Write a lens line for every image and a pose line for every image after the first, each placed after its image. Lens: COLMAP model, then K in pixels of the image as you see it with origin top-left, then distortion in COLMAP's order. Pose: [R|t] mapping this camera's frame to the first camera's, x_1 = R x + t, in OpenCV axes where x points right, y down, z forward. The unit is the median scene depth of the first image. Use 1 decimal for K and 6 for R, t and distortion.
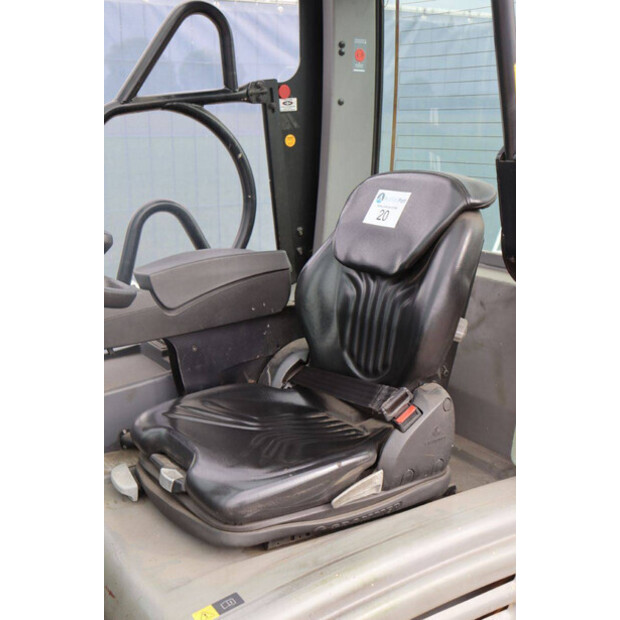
lens RADIAL K [[875.5, 0, 310.0], [0, 875.5, 310.0], [0, 0, 1]] dist [0.019416, 0.024175]
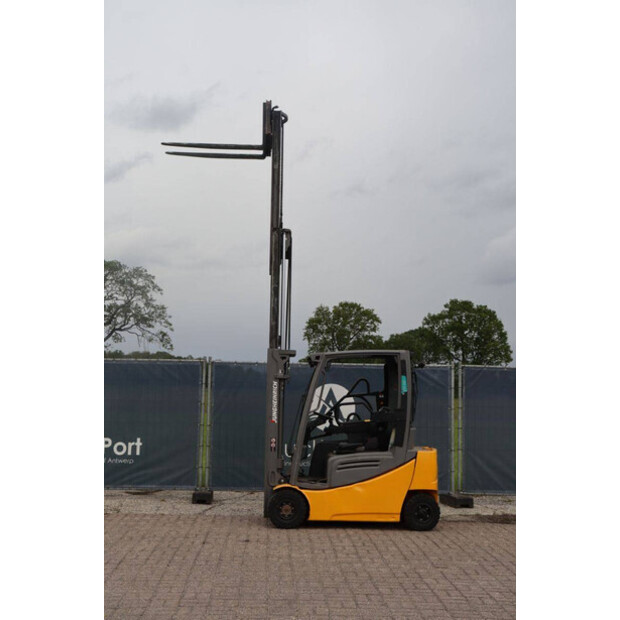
lens RADIAL K [[950.8, 0, 310.0], [0, 950.8, 310.0], [0, 0, 1]] dist [0.108203, -0.020723]
pose [[0.879701, -0.029237, -0.474628, 2.480560], [-0.120561, 0.951785, -0.282083, 0.995423], [0.459991, 0.305370, 0.833761, -4.374676]]
